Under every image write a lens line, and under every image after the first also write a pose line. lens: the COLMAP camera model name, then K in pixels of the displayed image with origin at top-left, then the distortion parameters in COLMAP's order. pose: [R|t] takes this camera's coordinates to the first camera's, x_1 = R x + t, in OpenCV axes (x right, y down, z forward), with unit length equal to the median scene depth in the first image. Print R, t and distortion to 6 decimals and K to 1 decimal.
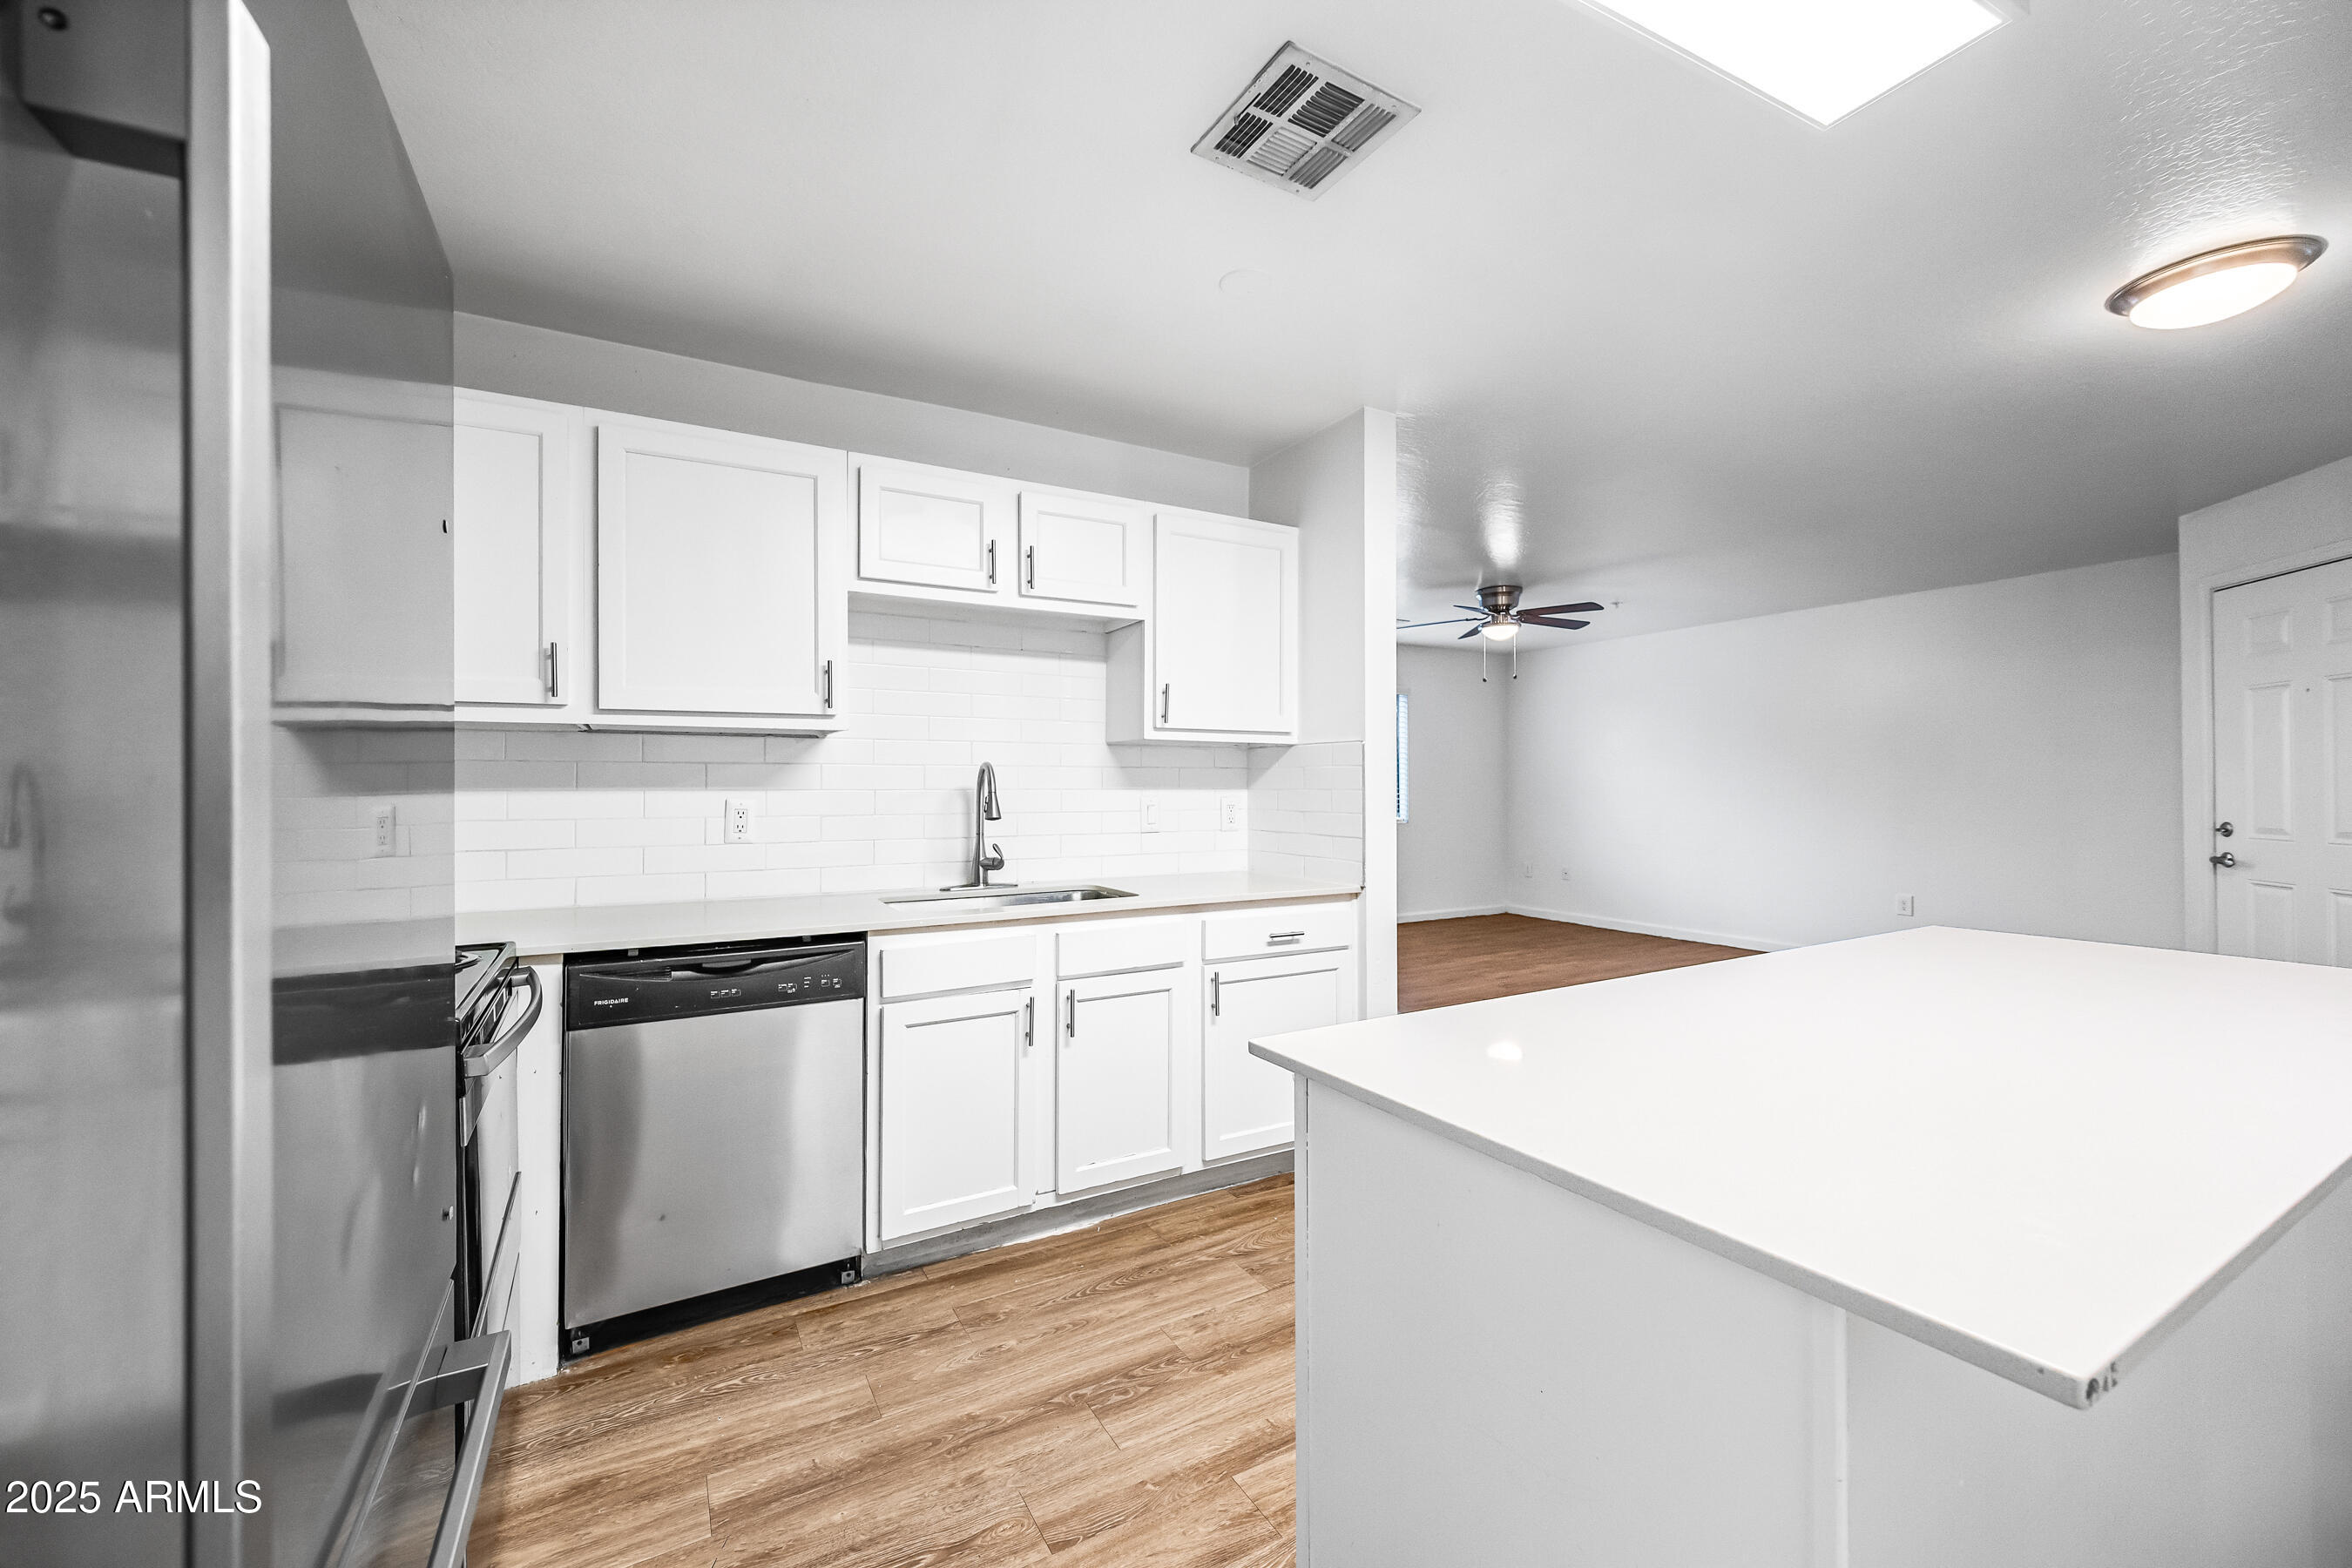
lens RADIAL K [[928.0, 0, 1165.9], [0, 928.0, 775.8], [0, 0, 1]] dist [-0.003166, 0.000192]
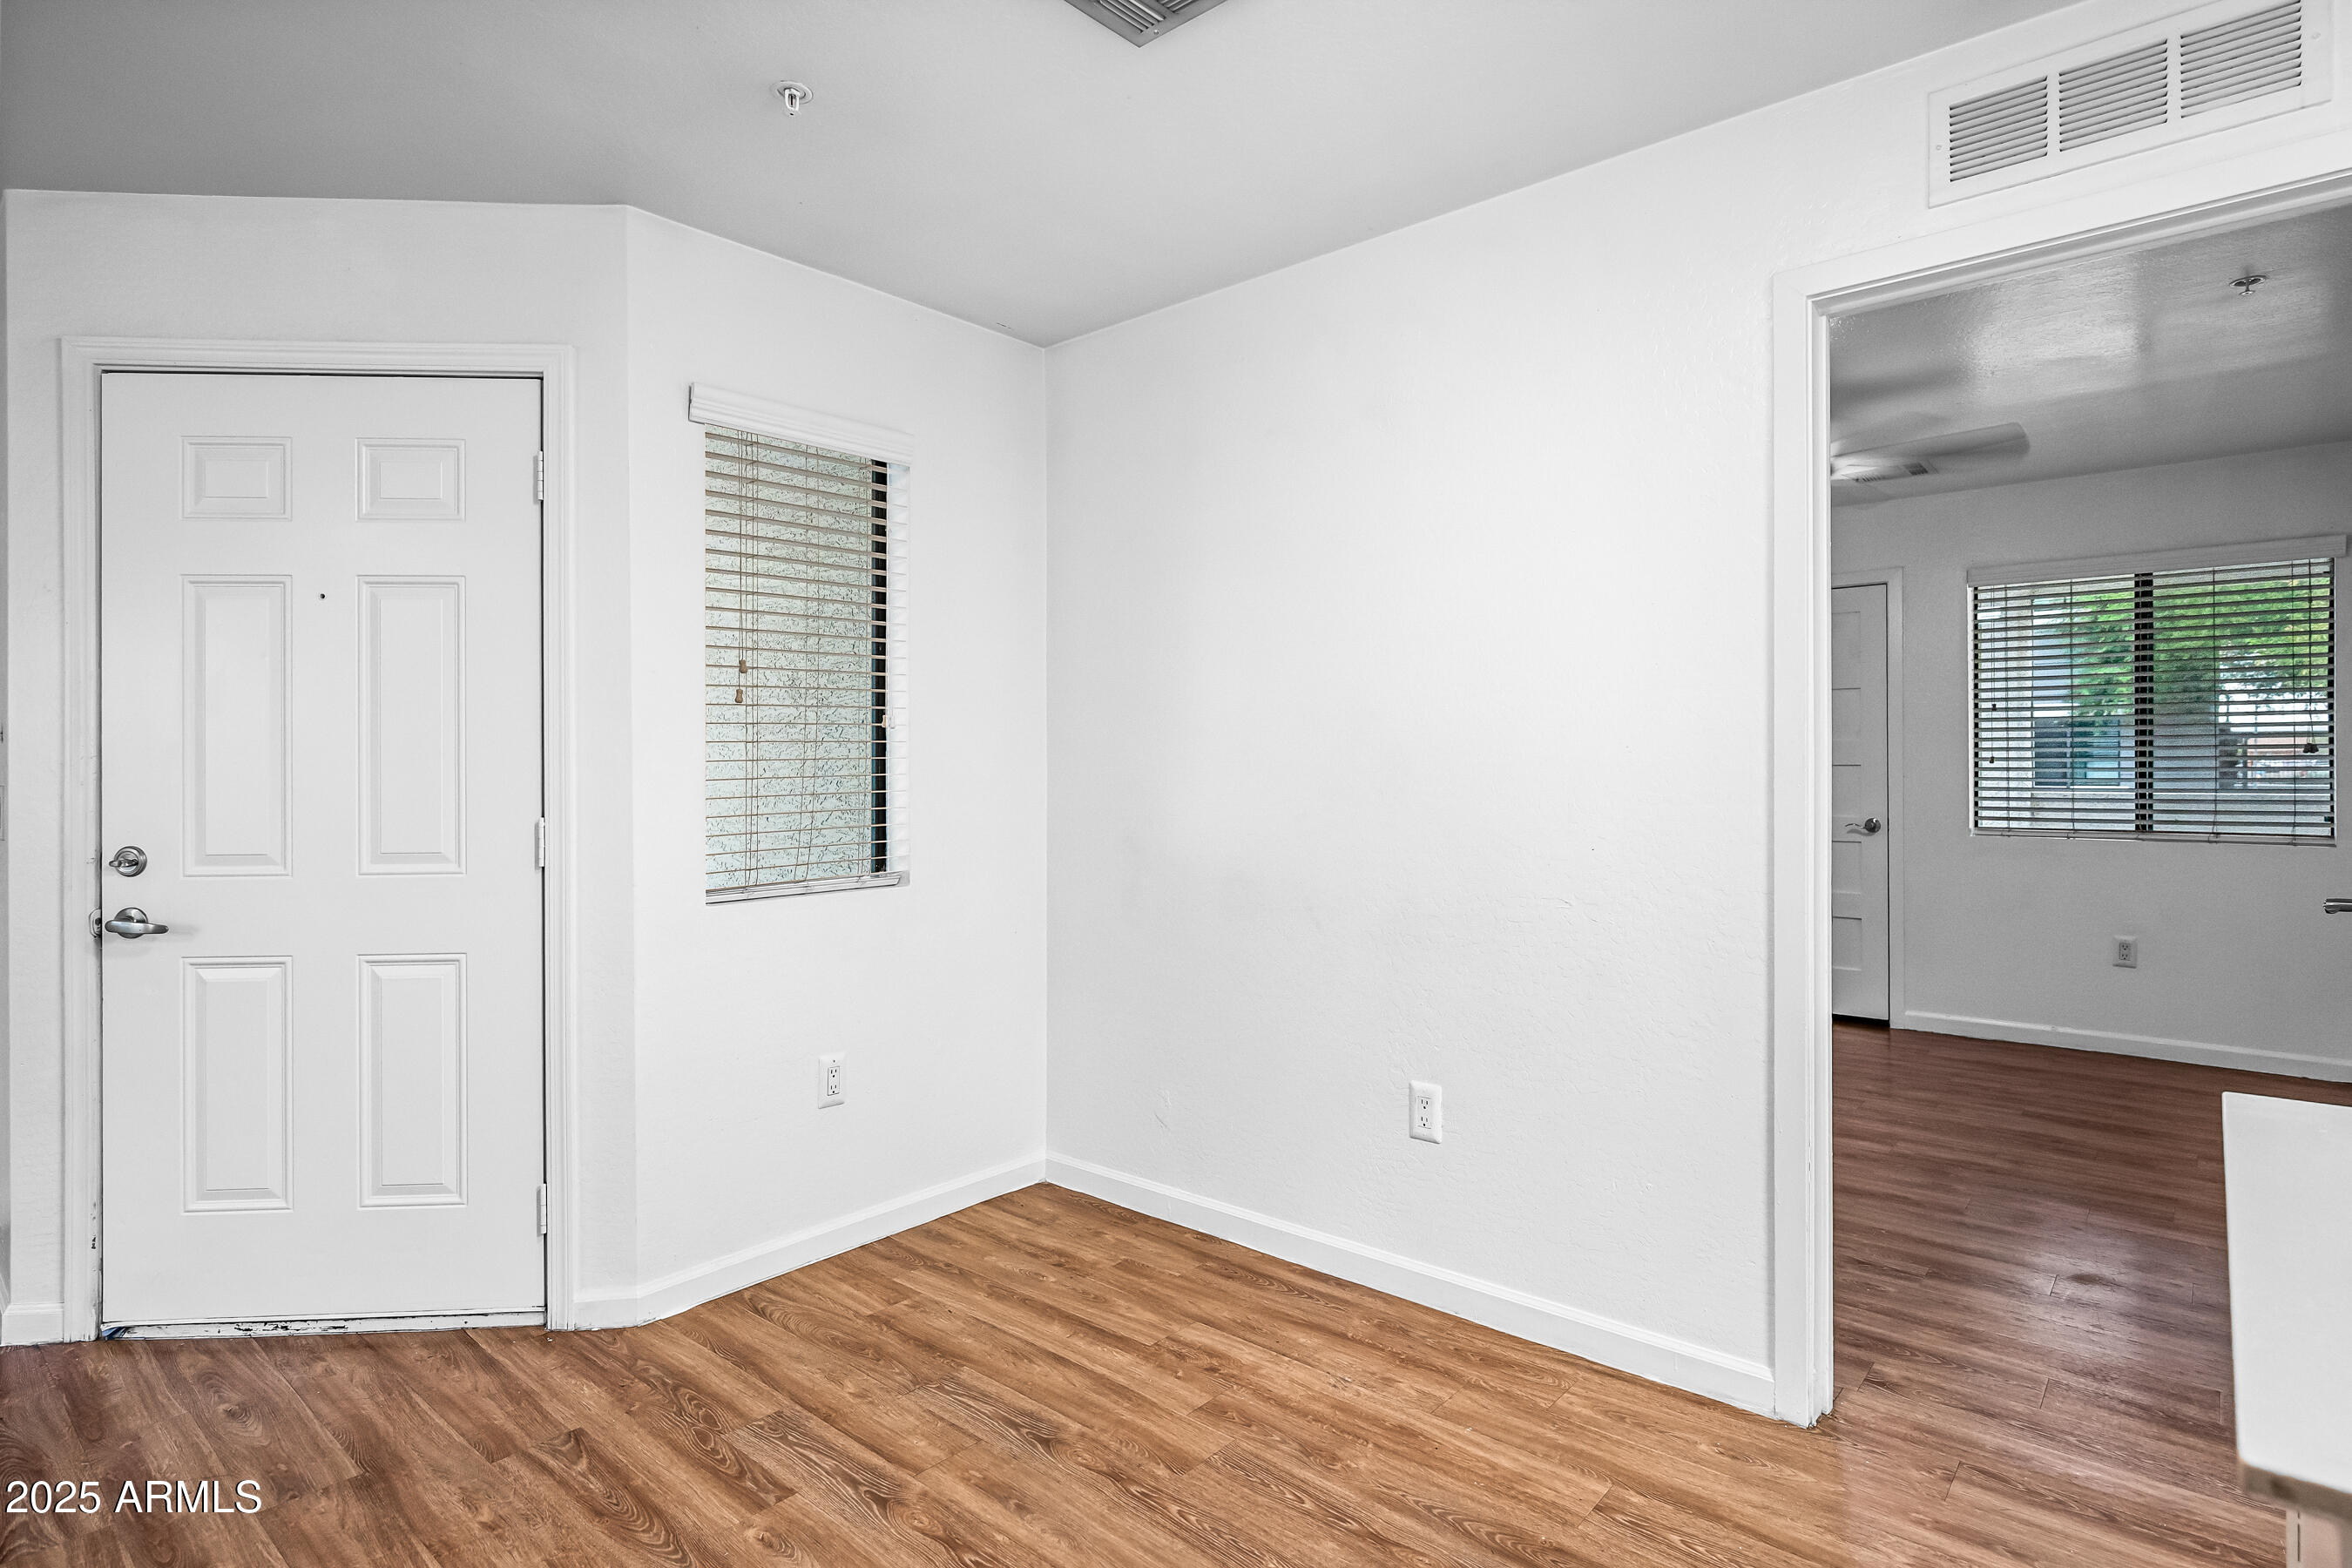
lens RADIAL K [[1206.5, 0, 1183.0], [0, 1206.5, 765.3], [0, 0, 1]] dist [-0.001288, 0.000153]
pose [[-0.347236, -0.003718, 0.937770, 0.345431], [-0.010158, 0.999948, 0.000203, 0.001106], [-0.937723, -0.009456, -0.347256, 0.687952]]
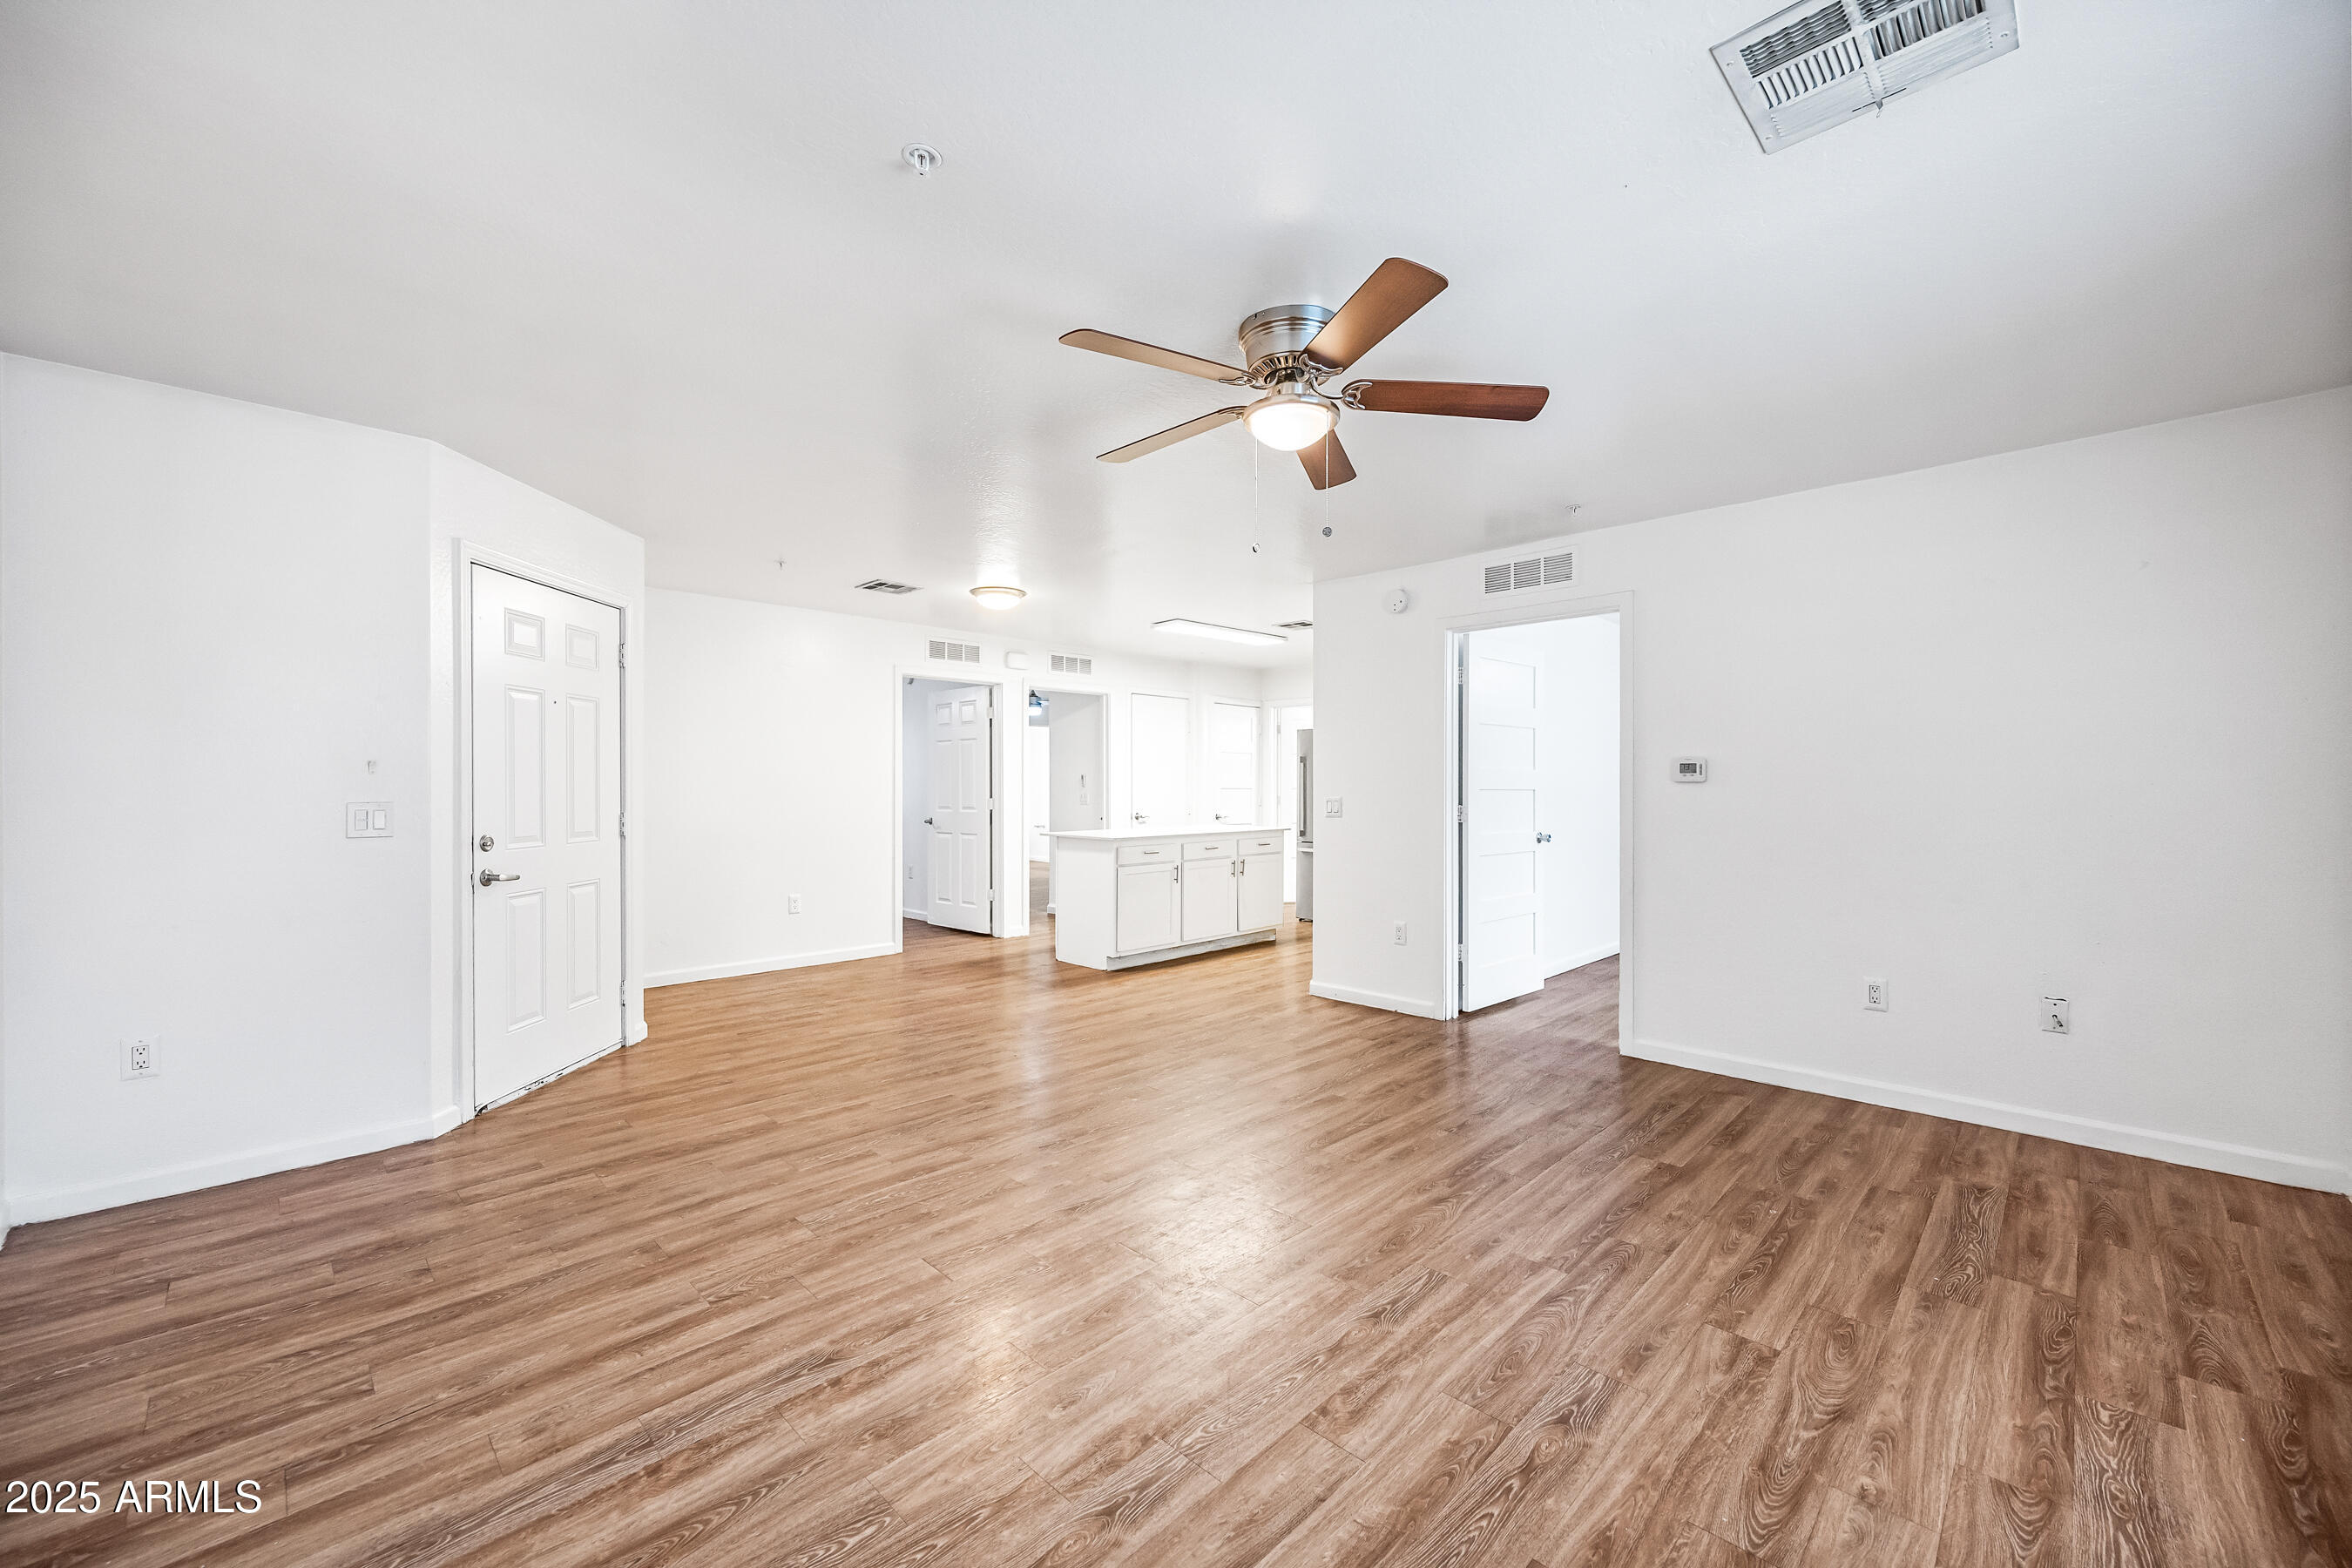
lens RADIAL K [[928.0, 0, 1179.1], [0, 928.0, 791.3], [0, 0, 1]] dist [-0.003166, 0.000192]
pose [[-0.958203, -0.000401, -0.286088, 0.758161], [0.002173, 0.999960, -0.008680, 0.017742], [0.286080, -0.008938, -0.958164, 2.002074]]
